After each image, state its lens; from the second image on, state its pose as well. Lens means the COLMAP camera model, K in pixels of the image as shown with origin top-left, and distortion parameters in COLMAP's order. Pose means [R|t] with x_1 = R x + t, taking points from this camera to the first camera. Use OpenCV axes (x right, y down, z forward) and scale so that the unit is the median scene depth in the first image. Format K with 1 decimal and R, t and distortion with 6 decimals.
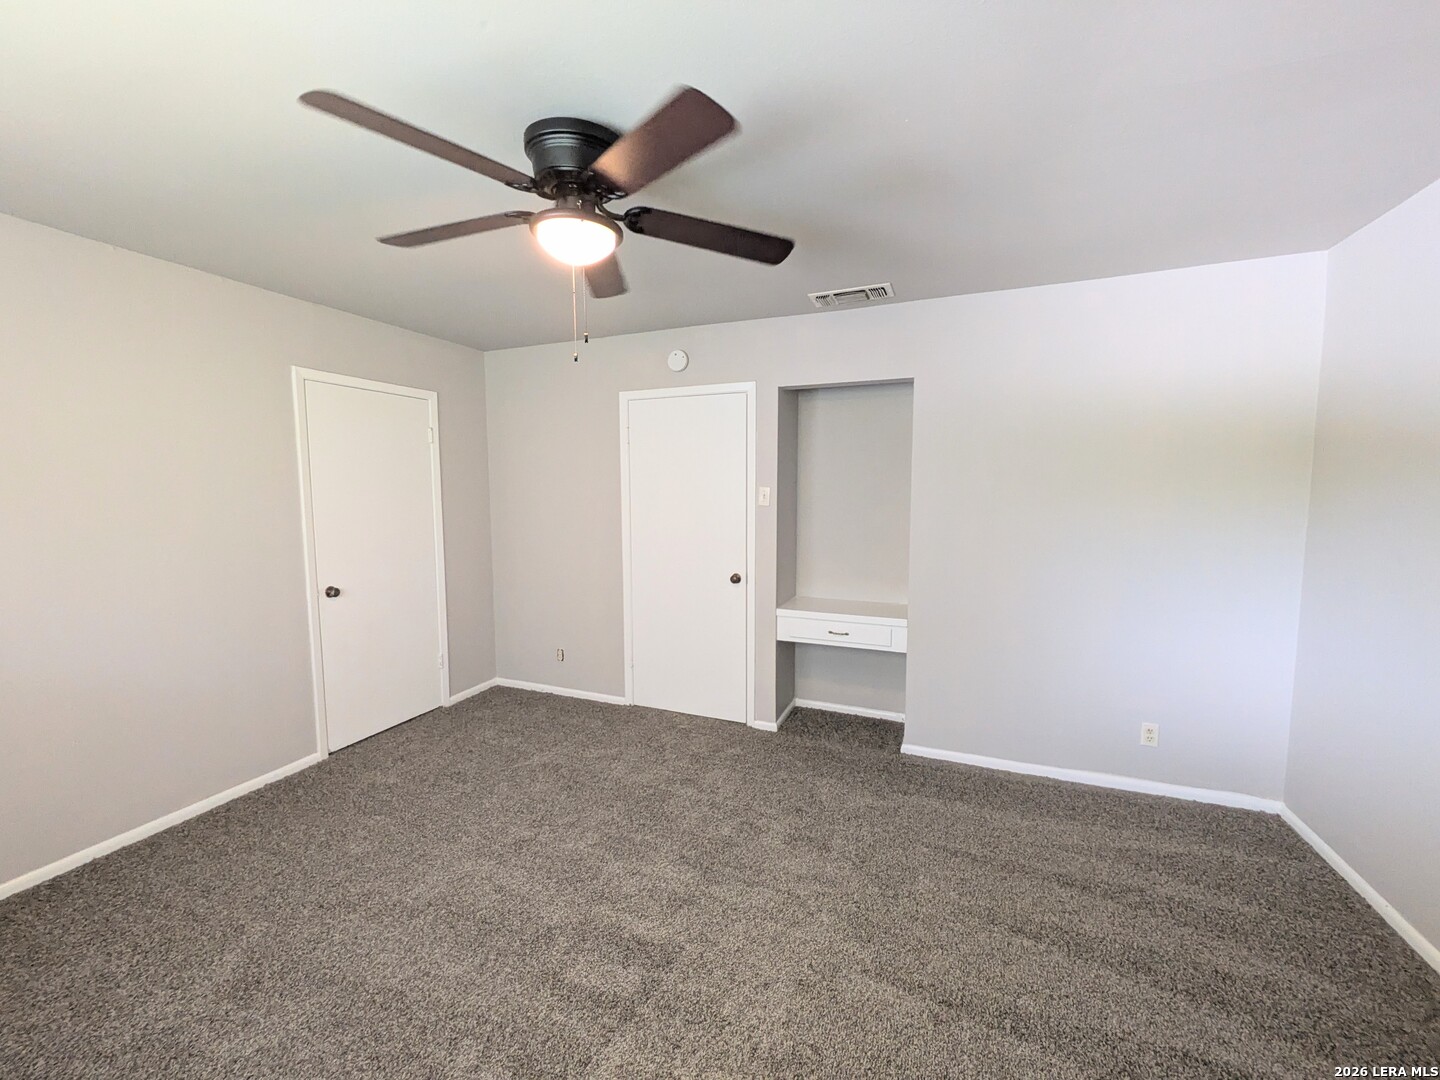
lens RADIAL K [[570.8, 0, 714.7], [0, 570.8, 541.6], [0, 0, 1]] dist [-0.000834, -0.000160]
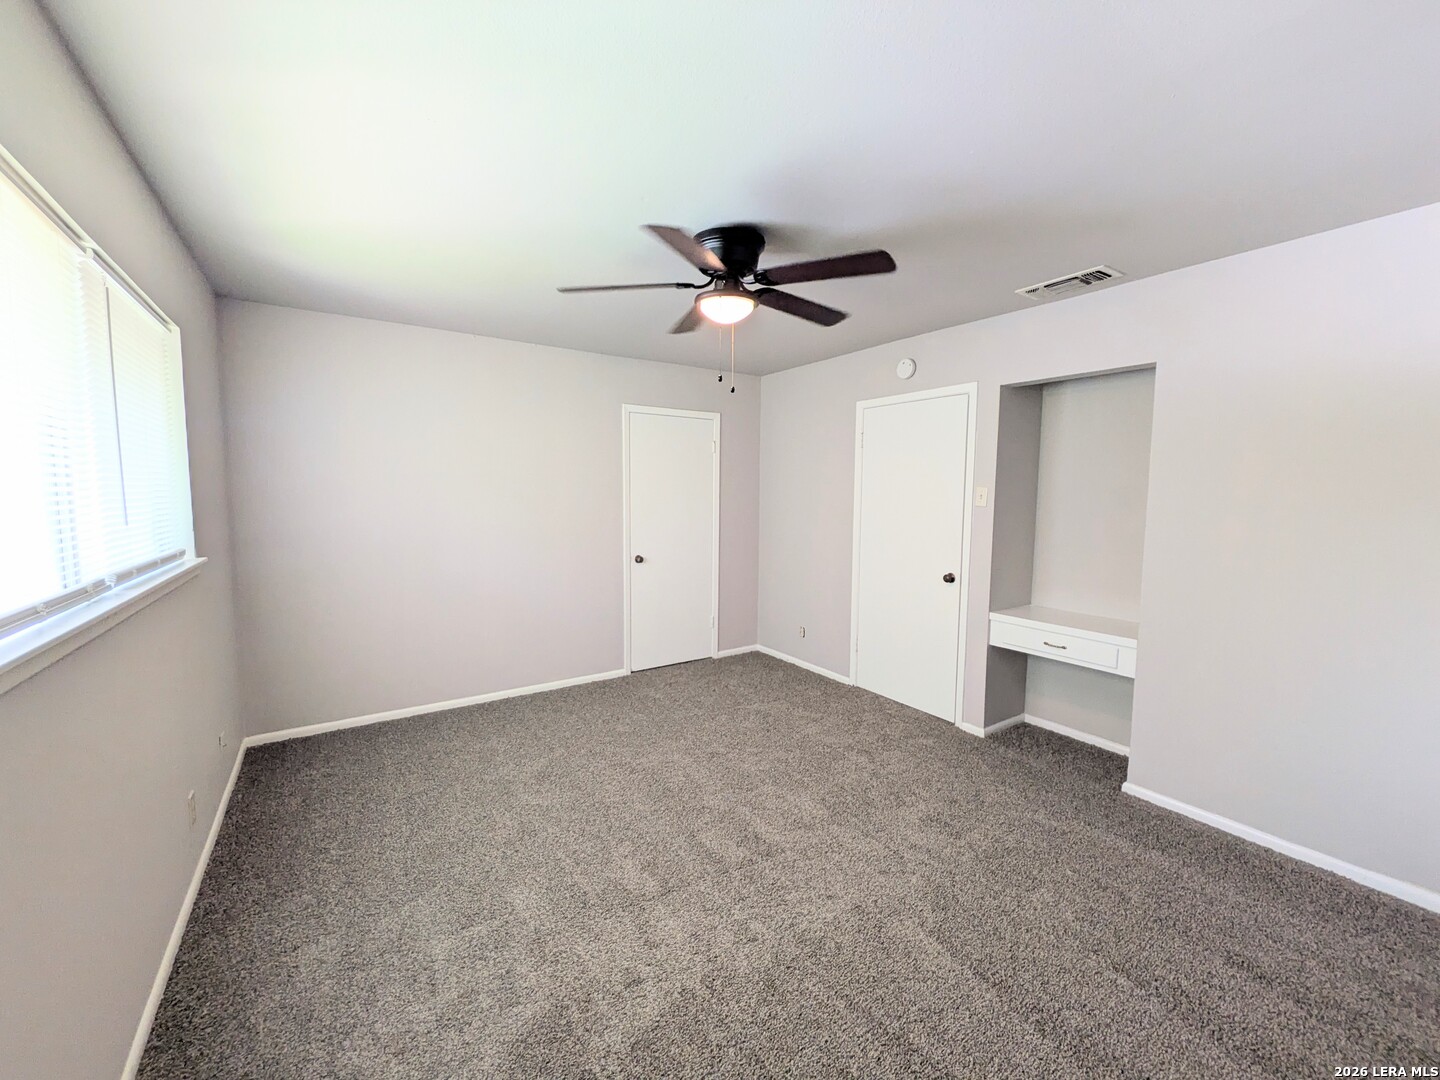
lens RADIAL K [[570.8, 0, 714.7], [0, 570.8, 541.6], [0, 0, 1]] dist [-0.000834, -0.000160]
pose [[0.830250, 0.056962, -0.554473, 0.266206], [-0.059242, 0.998148, 0.013836, 0.012105], [0.554234, 0.021361, 0.832086, -0.082236]]
